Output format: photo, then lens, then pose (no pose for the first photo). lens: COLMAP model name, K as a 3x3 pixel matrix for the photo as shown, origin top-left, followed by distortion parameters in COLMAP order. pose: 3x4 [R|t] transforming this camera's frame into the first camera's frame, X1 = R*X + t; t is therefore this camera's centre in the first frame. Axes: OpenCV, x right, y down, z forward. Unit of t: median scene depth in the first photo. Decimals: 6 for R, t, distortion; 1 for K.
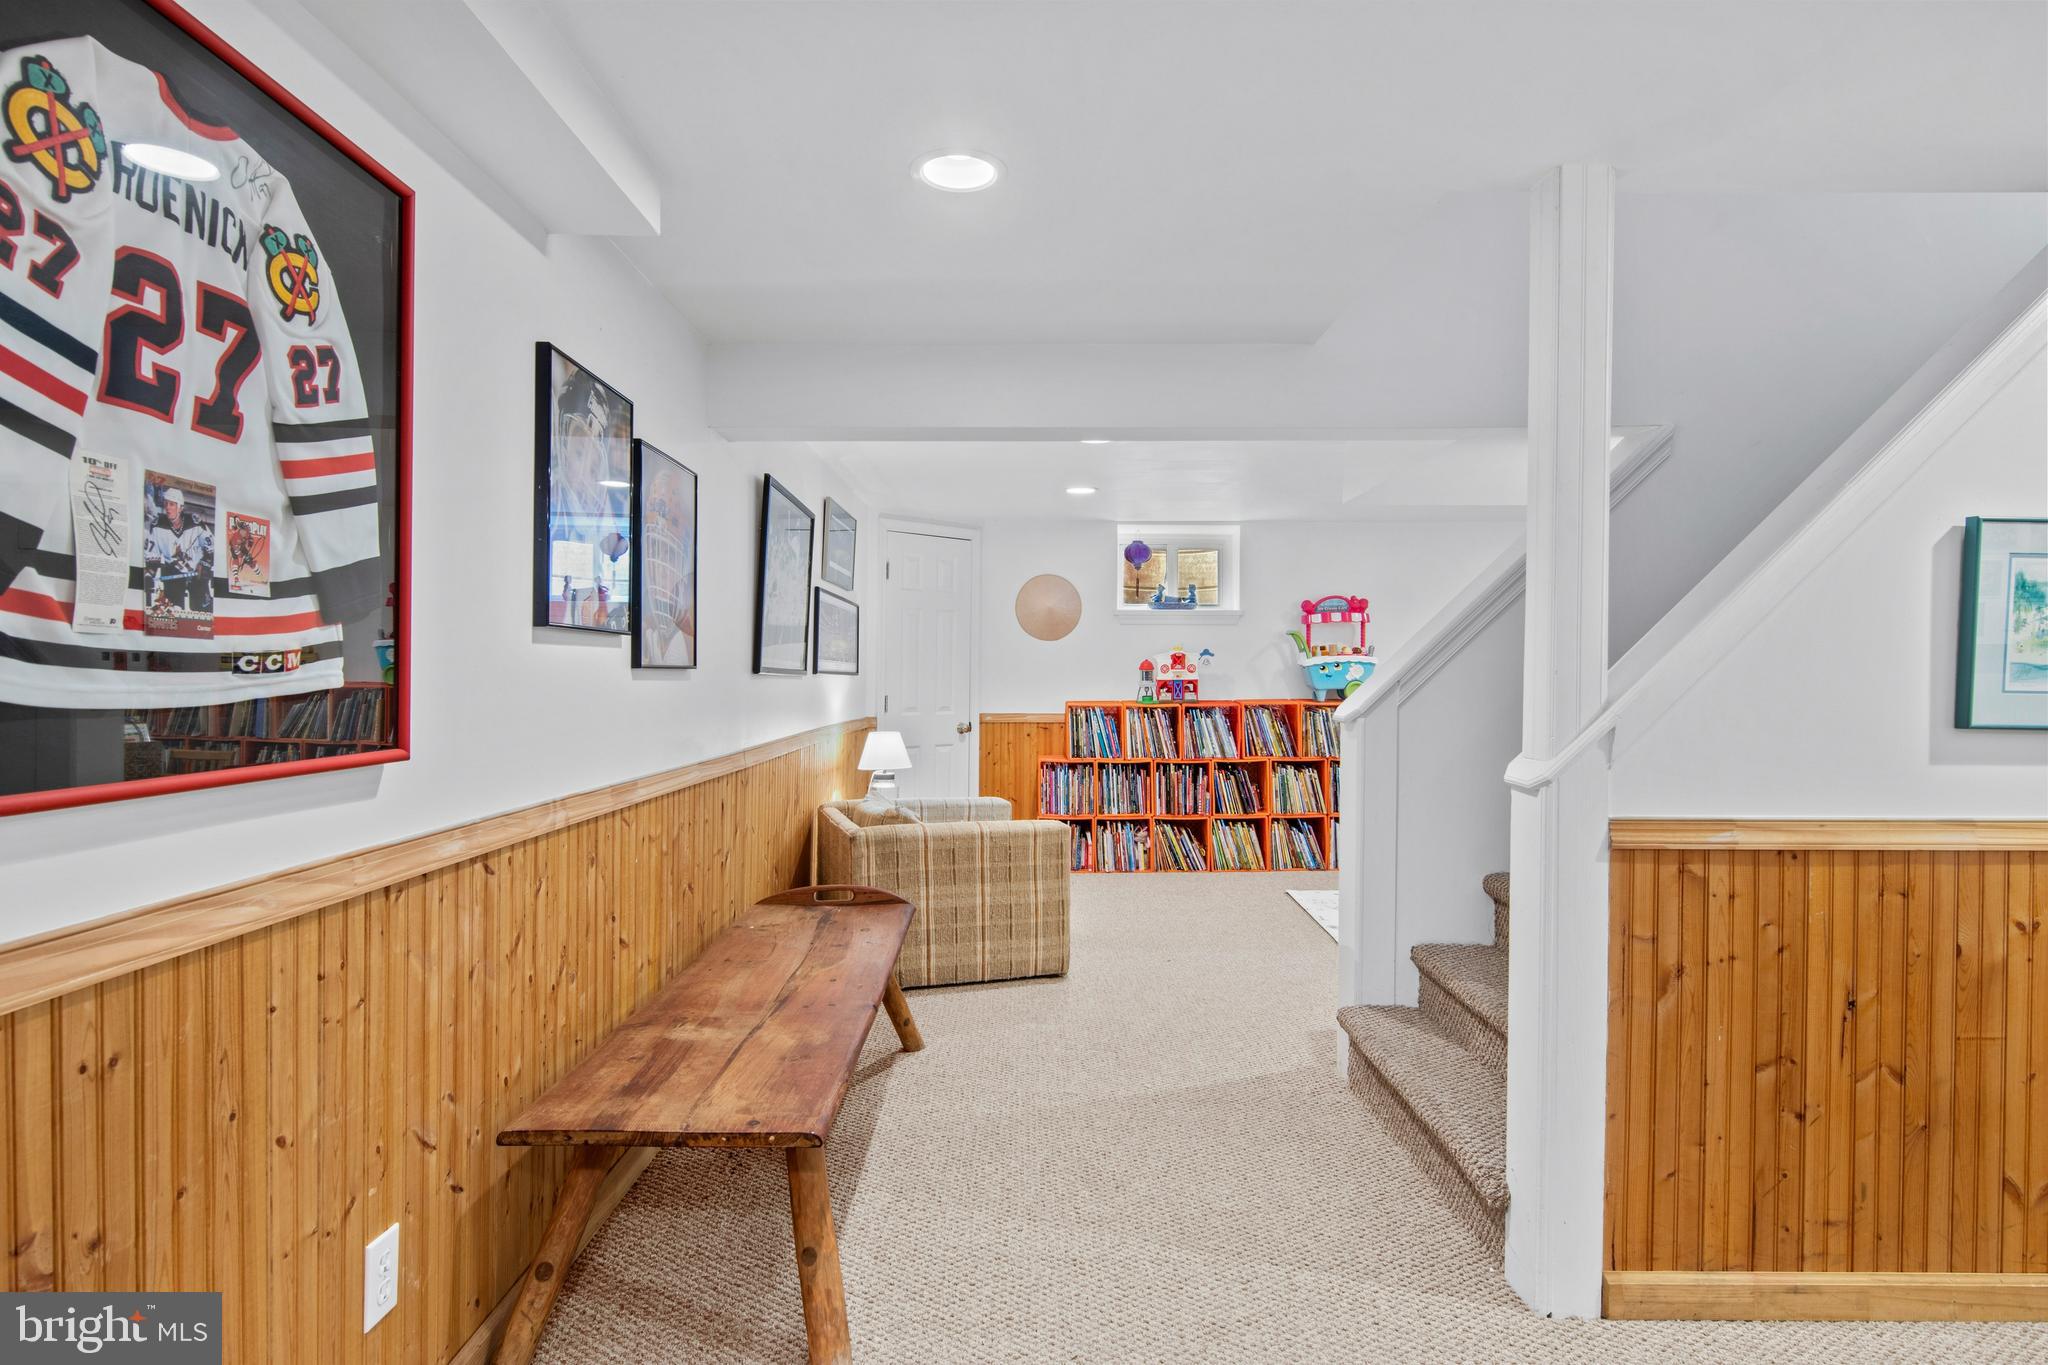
lens RADIAL K [[1063.5, 0, 1026.8], [0, 1063.5, 685.0], [0, 0, 1]] dist [0.005713, -0.002063]
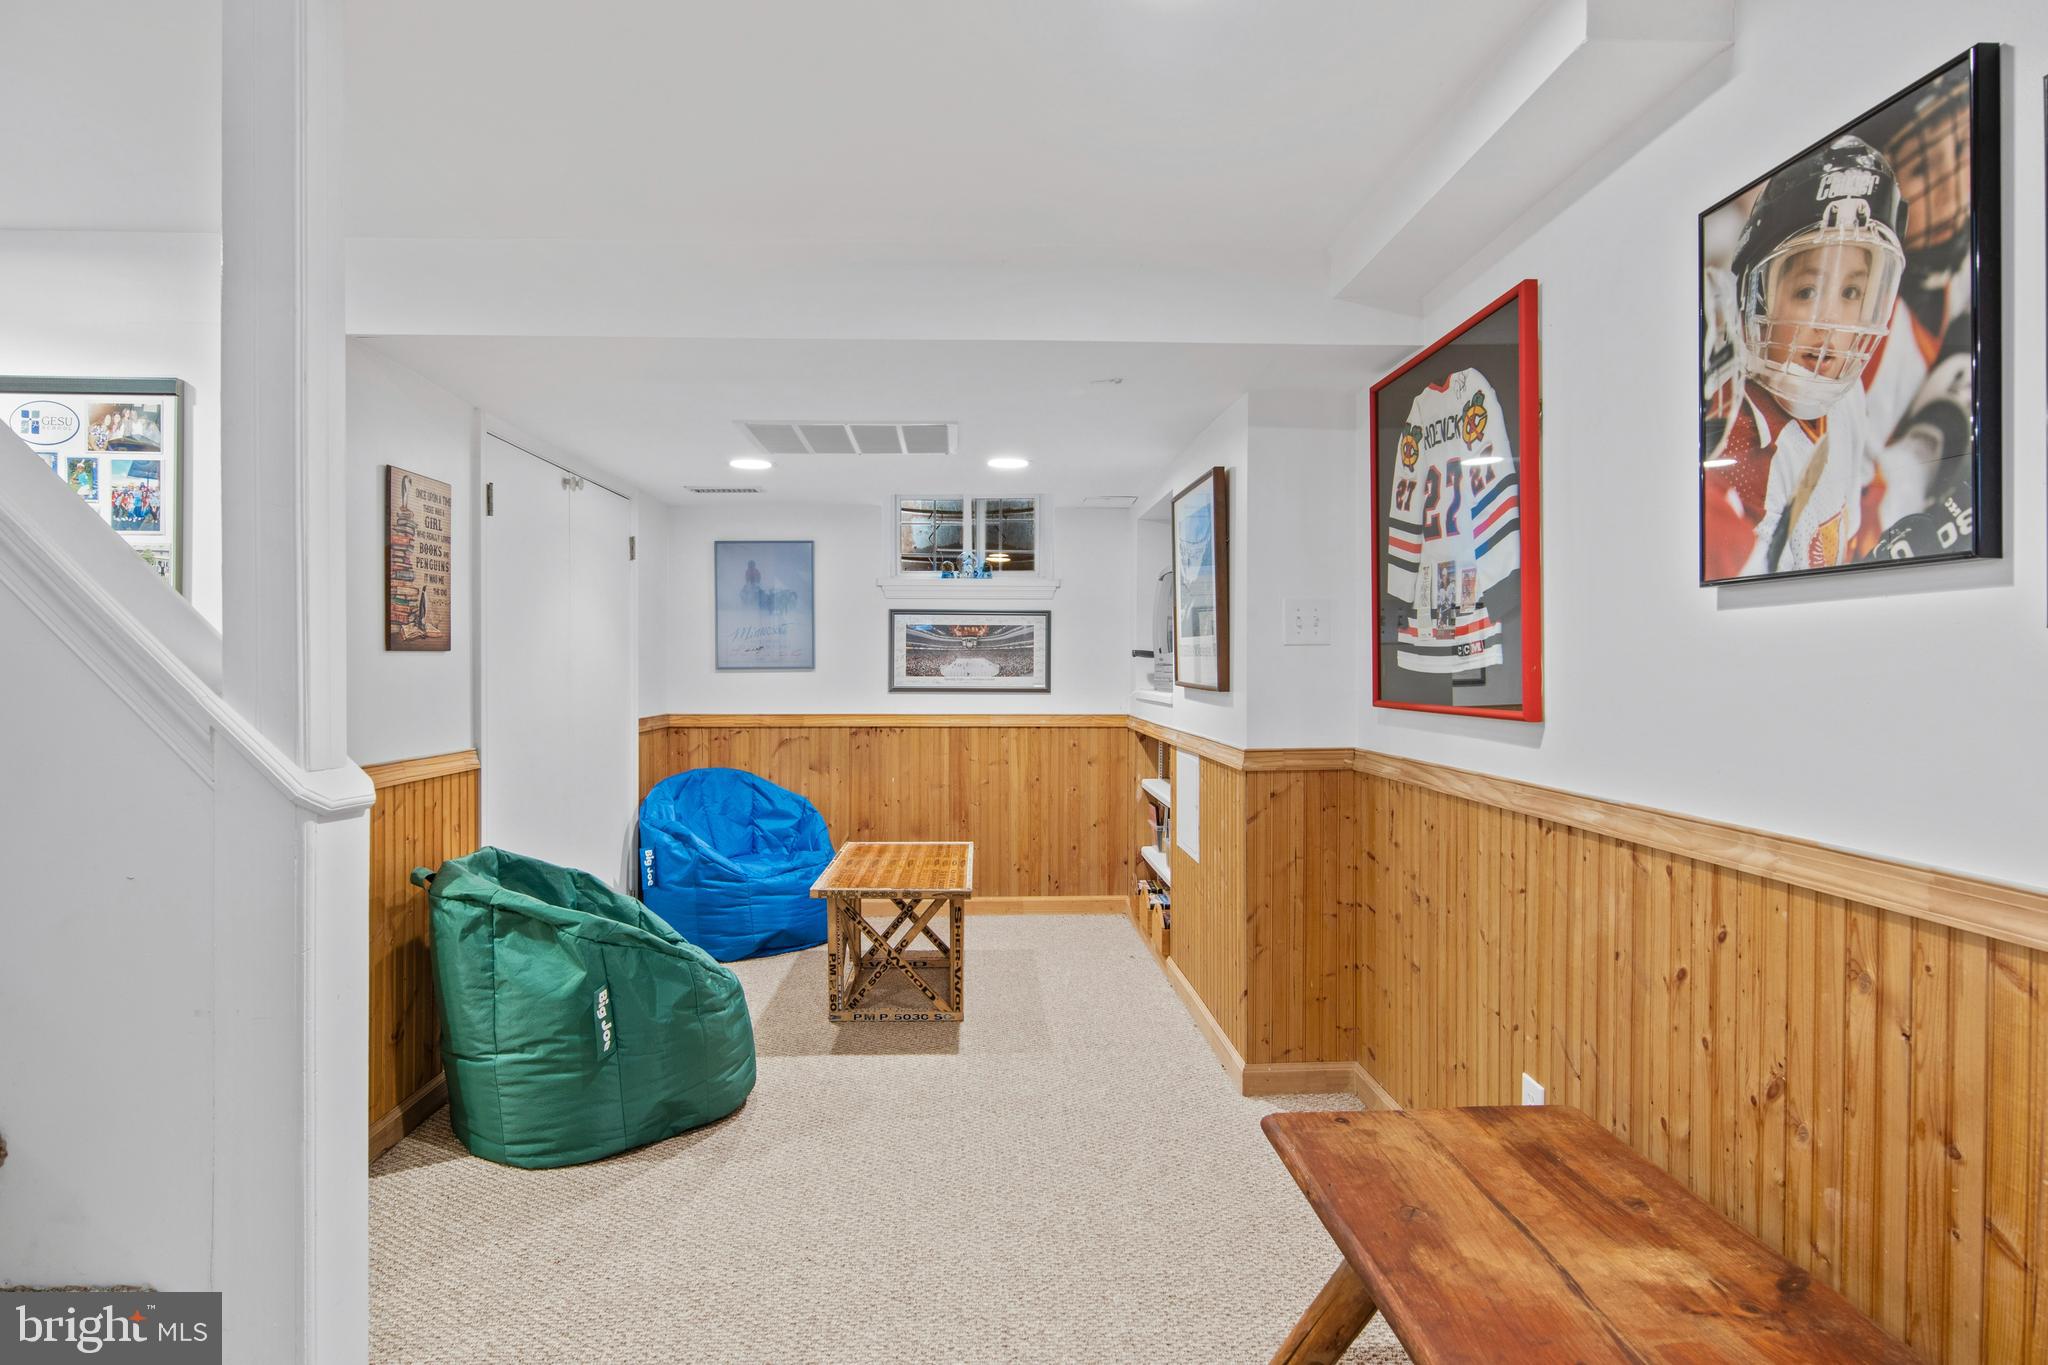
lens RADIAL K [[1140.2, 0, 1023.4], [0, 1140.2, 678.5], [0, 0, 1]] dist [-0.000270, -0.000064]
pose [[-0.998983, 0.002376, -0.045025, 0.068839], [0.001565, 0.999836, 0.018044, -0.005615], [0.045060, 0.017955, -0.998823, 1.842983]]
